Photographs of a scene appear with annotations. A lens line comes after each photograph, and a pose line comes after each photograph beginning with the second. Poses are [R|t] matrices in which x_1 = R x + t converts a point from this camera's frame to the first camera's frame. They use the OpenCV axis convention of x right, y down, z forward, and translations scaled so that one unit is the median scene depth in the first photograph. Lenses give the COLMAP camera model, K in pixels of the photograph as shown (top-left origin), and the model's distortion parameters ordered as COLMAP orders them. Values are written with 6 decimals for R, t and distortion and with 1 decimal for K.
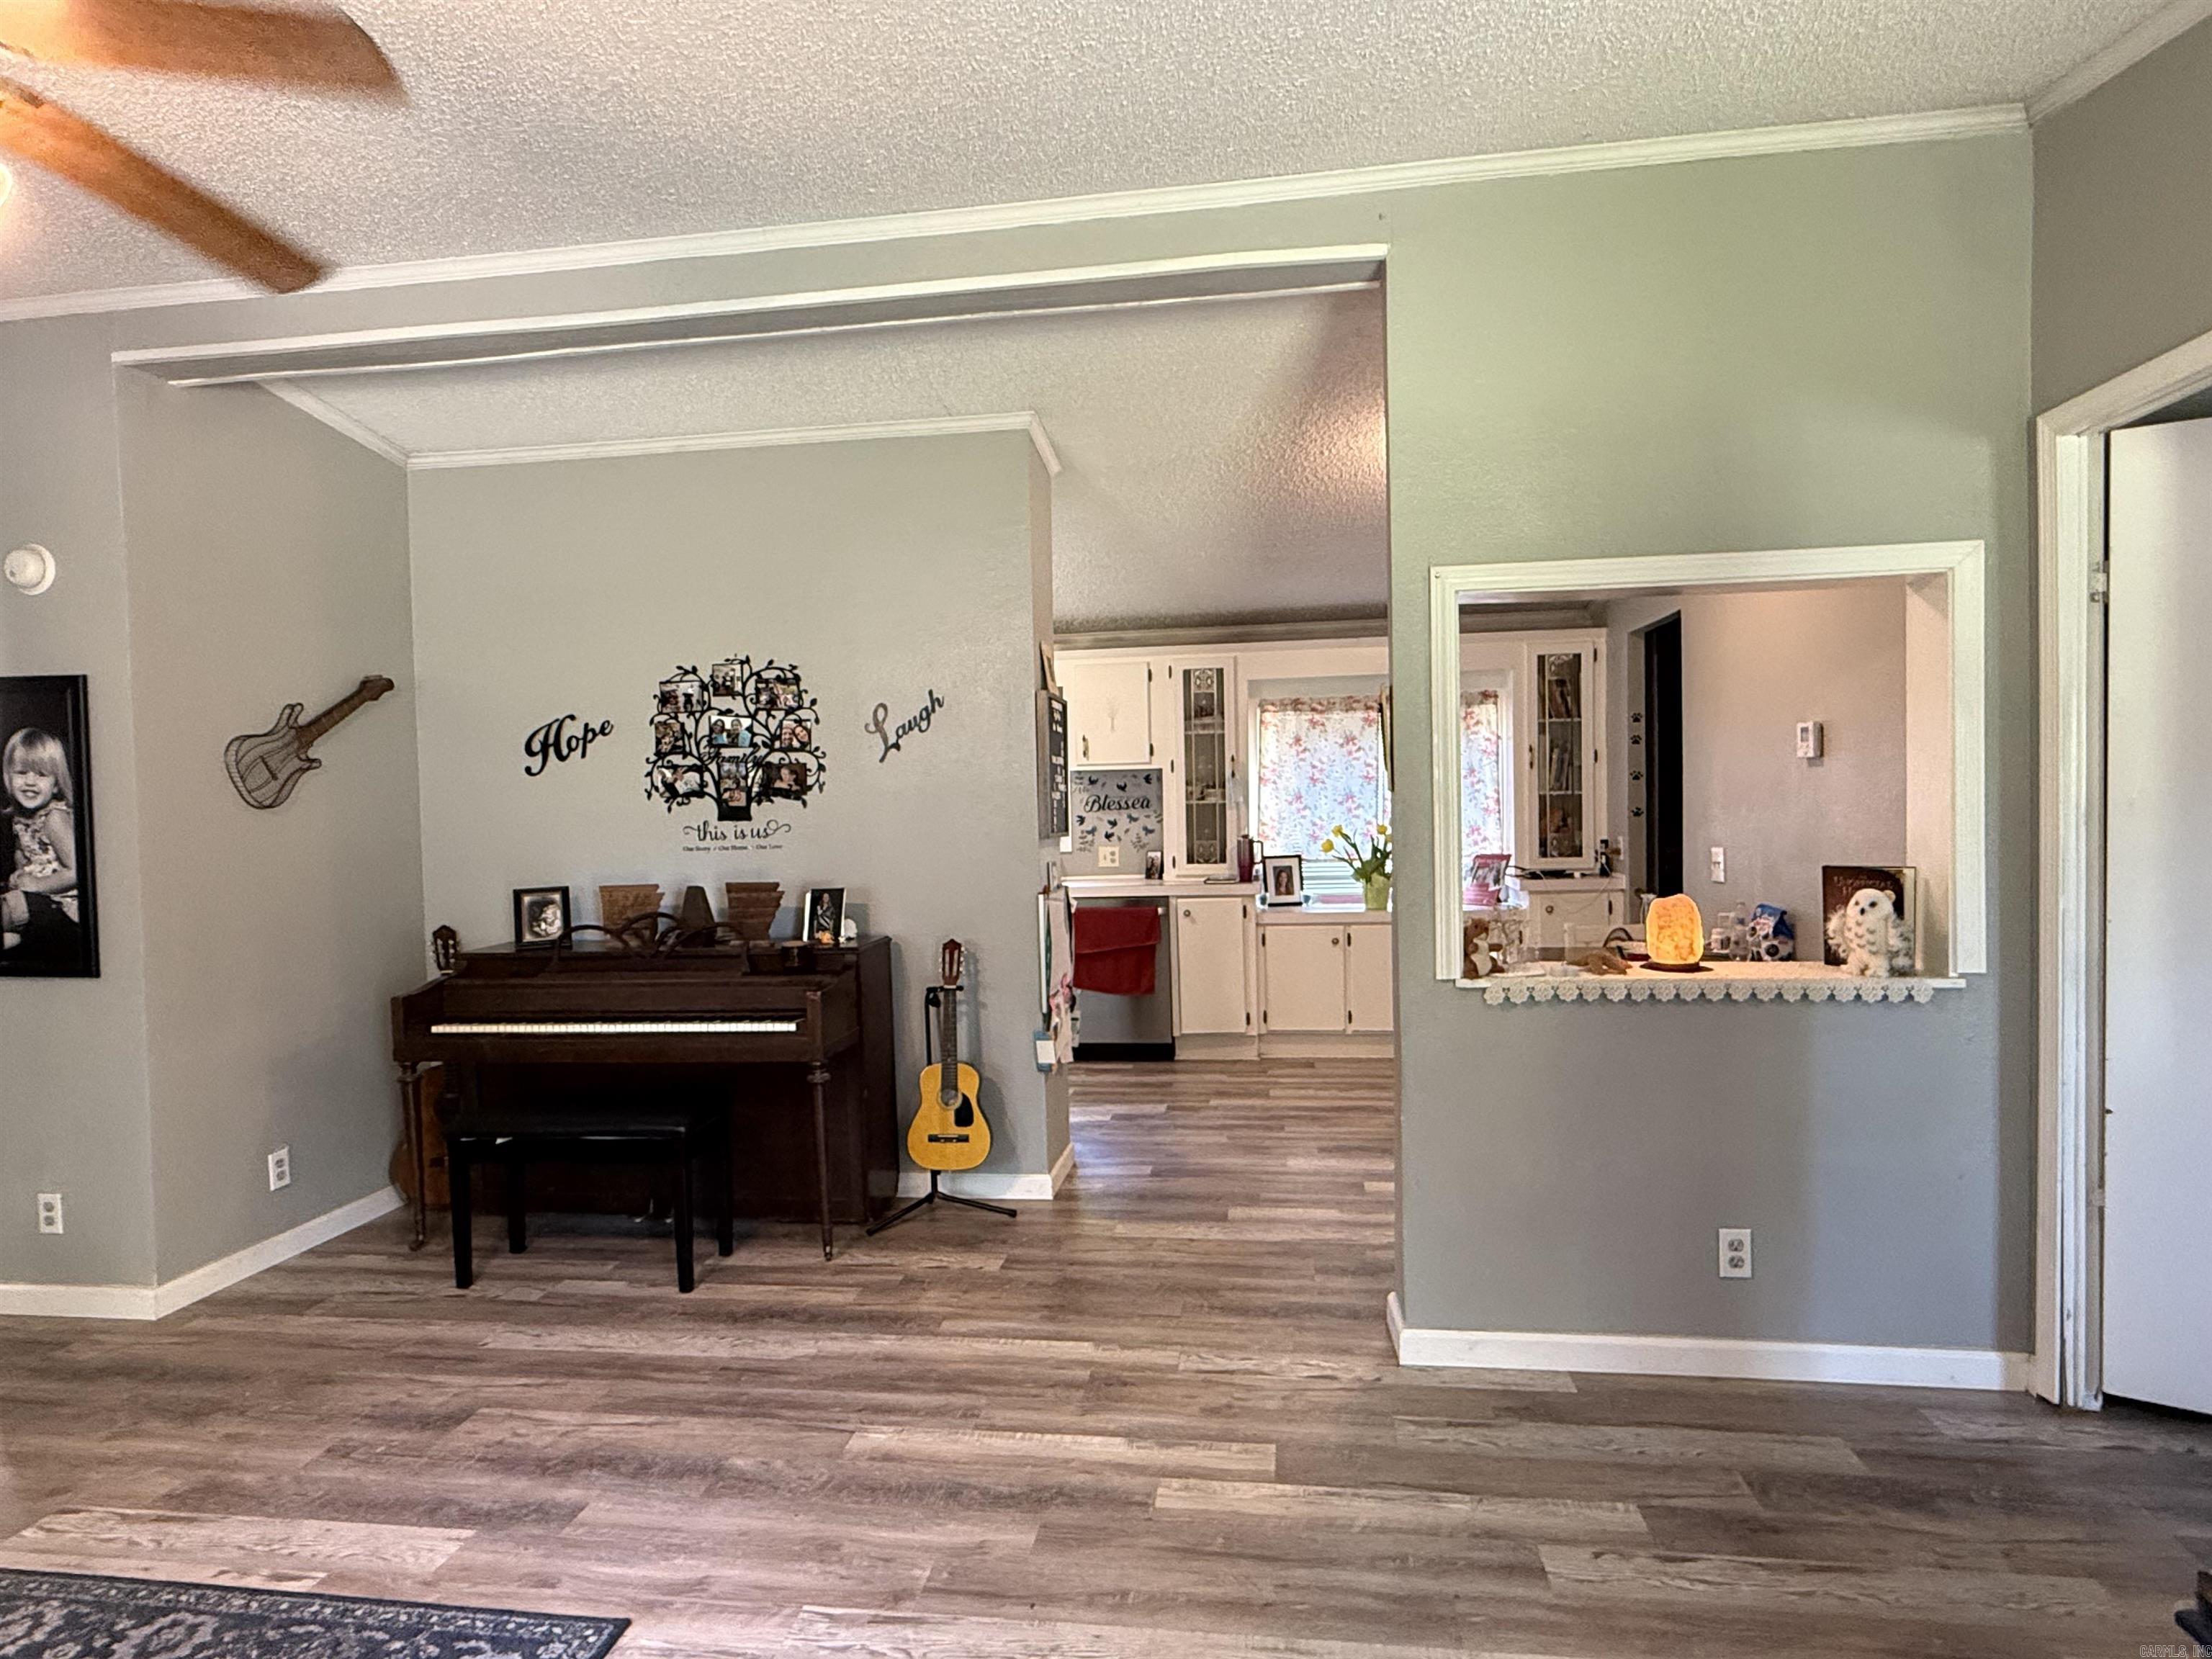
lens RADIAL K [[1249.2, 0, 1106.0], [0, 1249.2, 829.5], [0, 0, 1]] dist [0.000644, 0.000221]
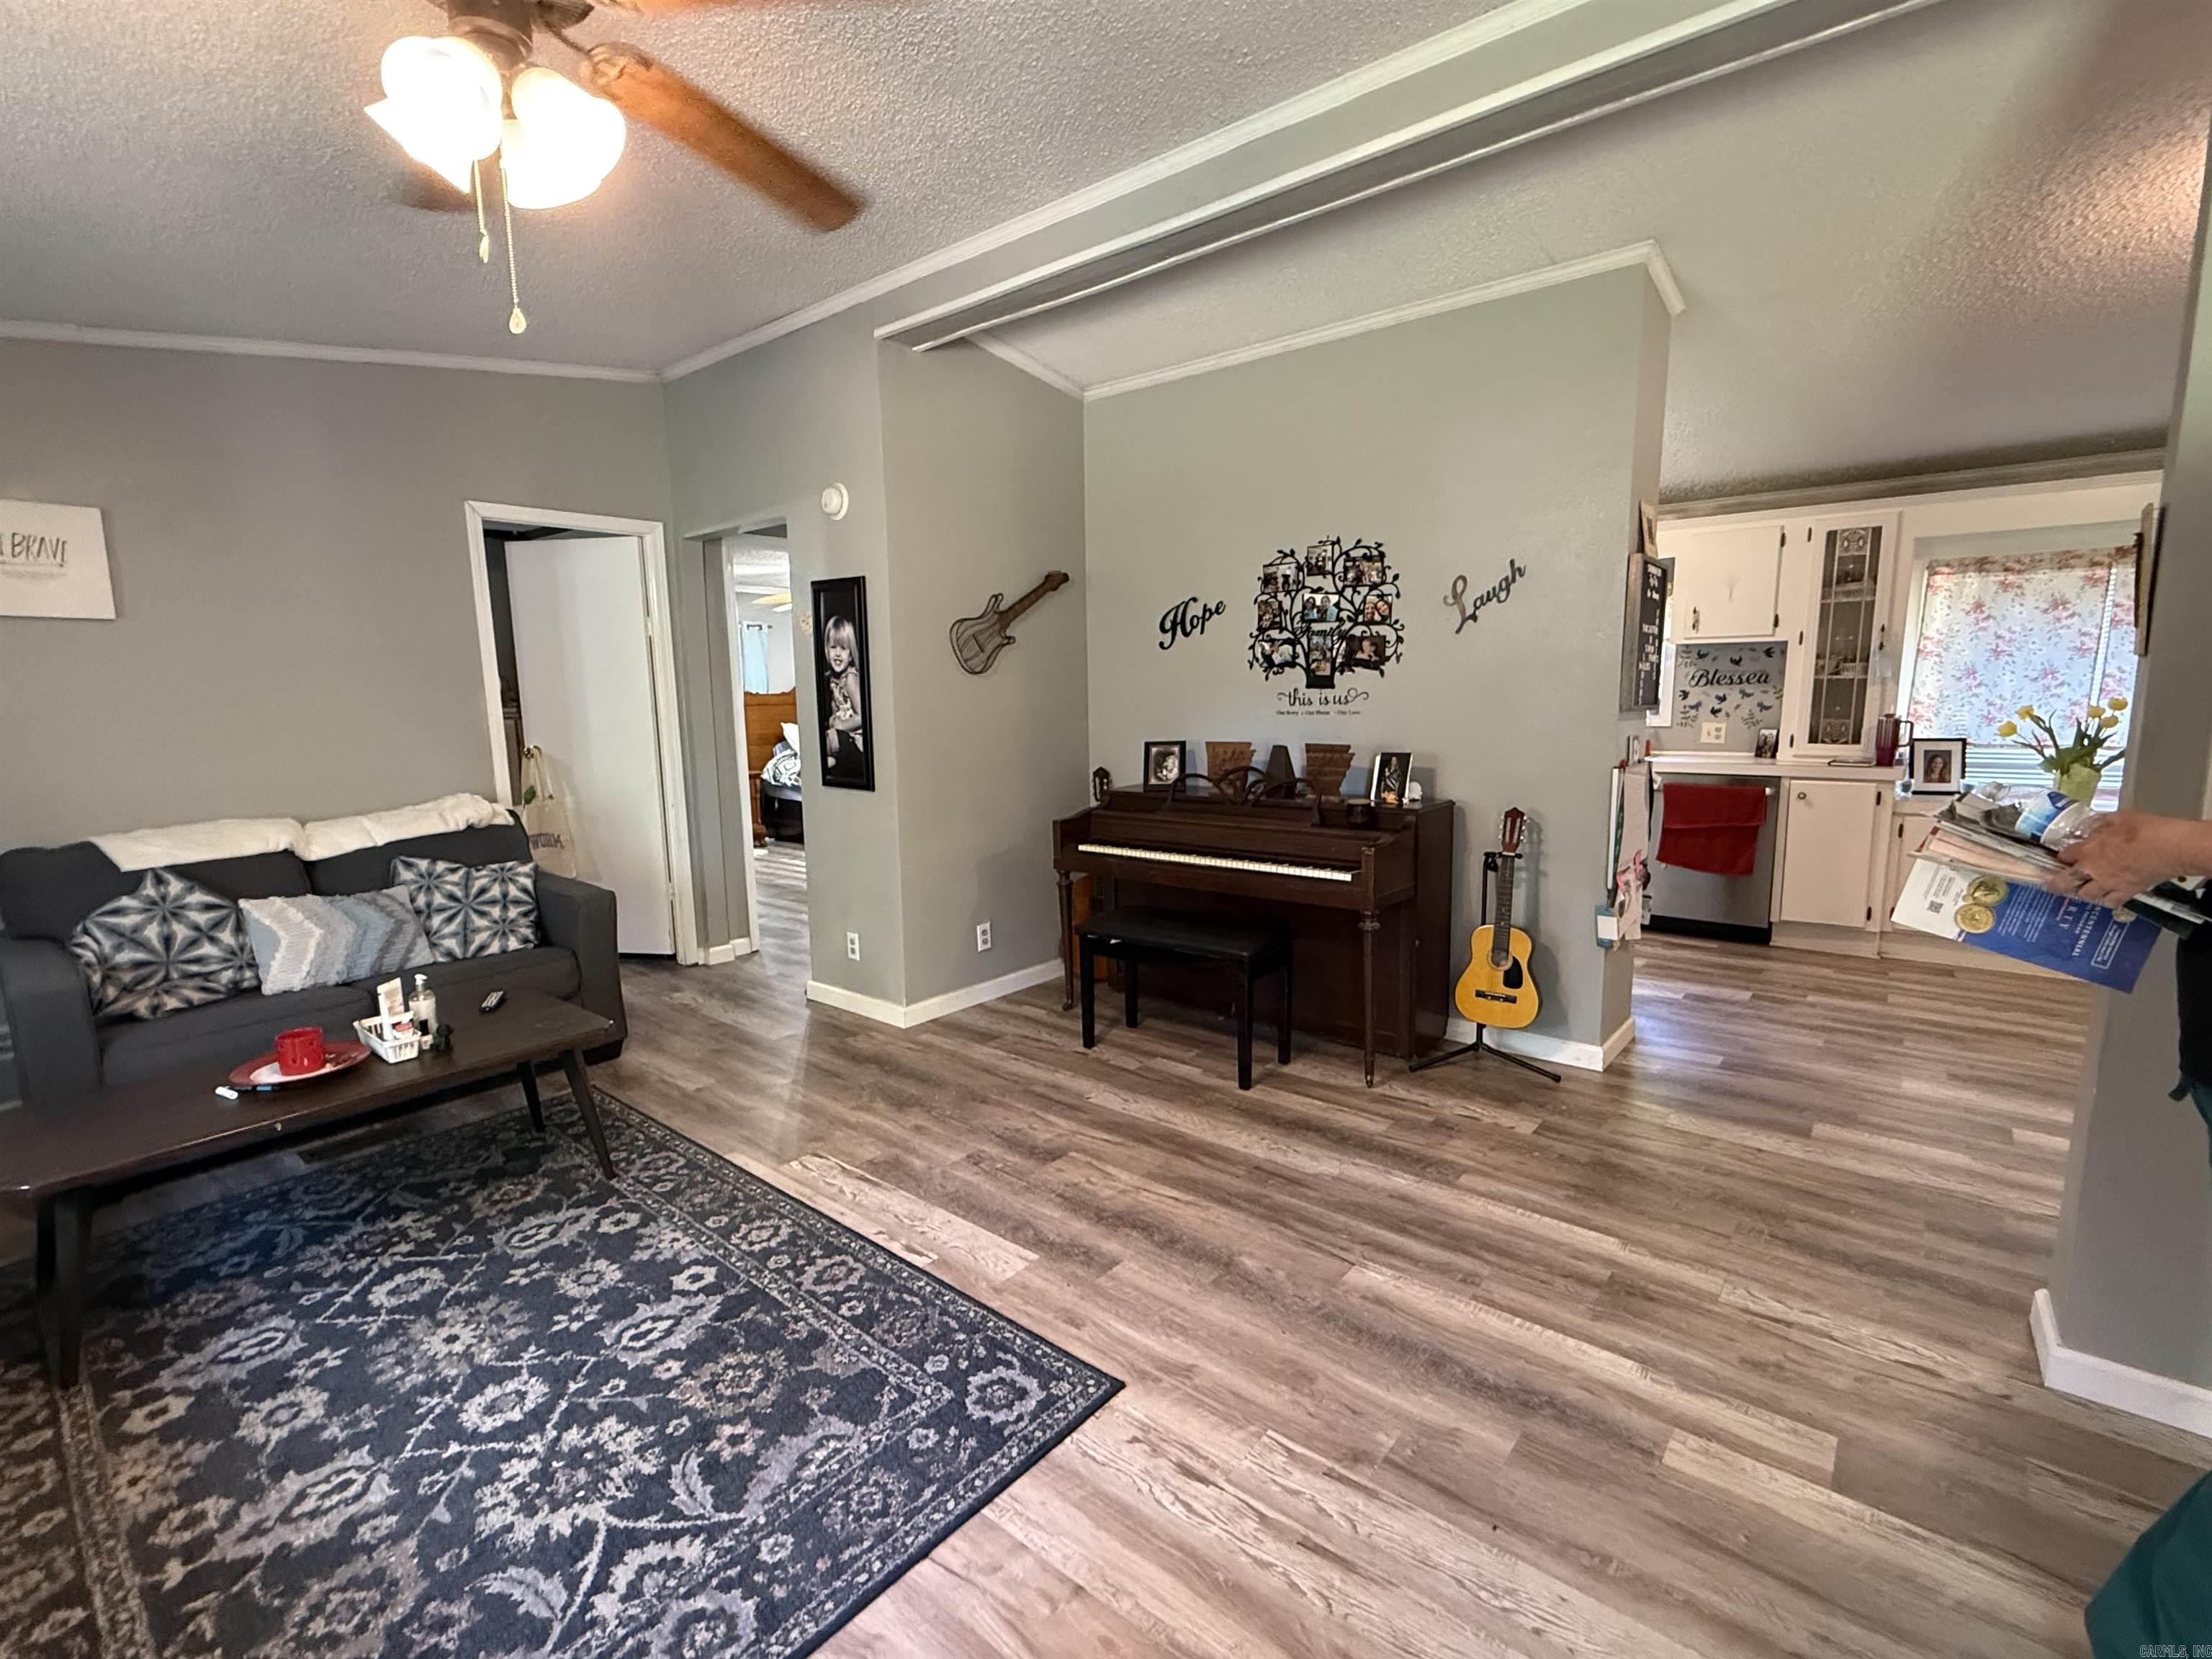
lens RADIAL K [[1005.0, 0, 1106.0], [0, 1005.0, 829.5], [0, 0, 1]] dist [0.001150, -0.000553]
pose [[0.851892, 0.085796, -0.516642, 0.017866], [-0.019435, 0.990989, 0.132523, 0.002823], [0.523356, -0.102855, 0.845884, 0.122645]]
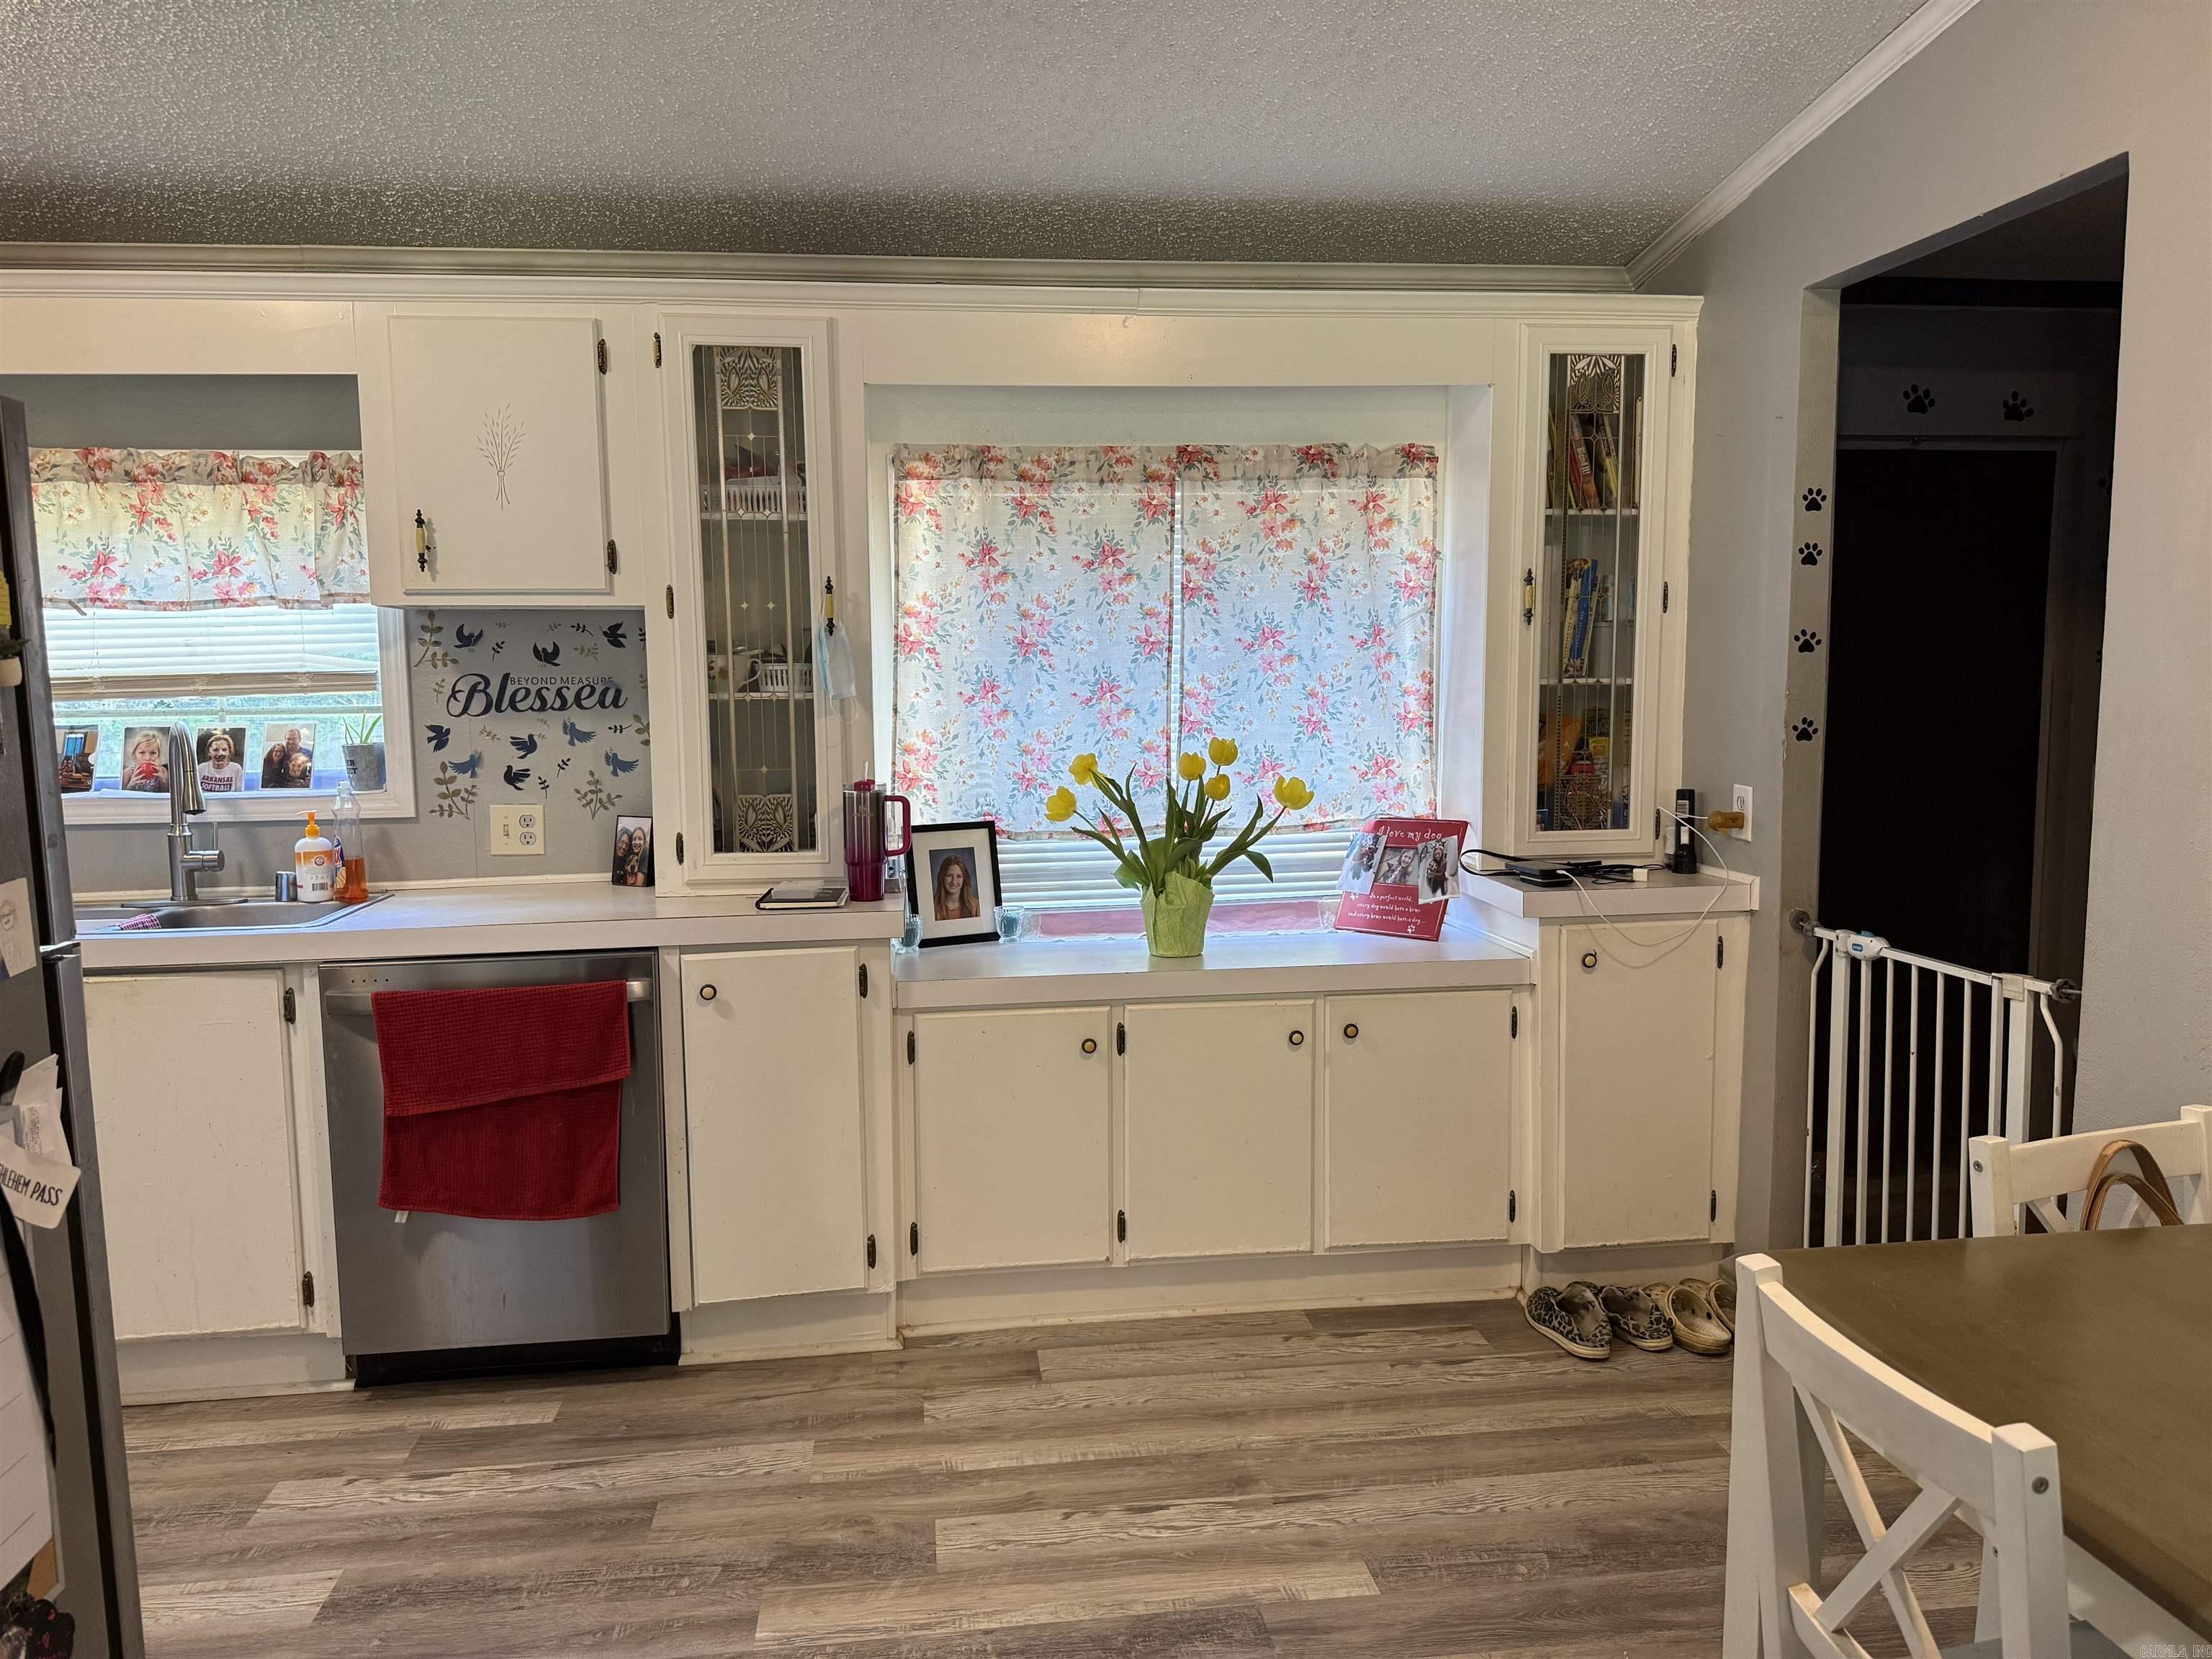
lens RADIAL K [[1548.2, 0, 1106.0], [0, 1548.2, 829.5], [0, 0, 1]] dist [0.136146, -0.205215]
pose [[0.963962, -0.014425, 0.265650, 0.086669], [-0.004398, 0.997529, 0.070125, -0.024248], [-0.266005, -0.068766, 0.961516, 0.799856]]
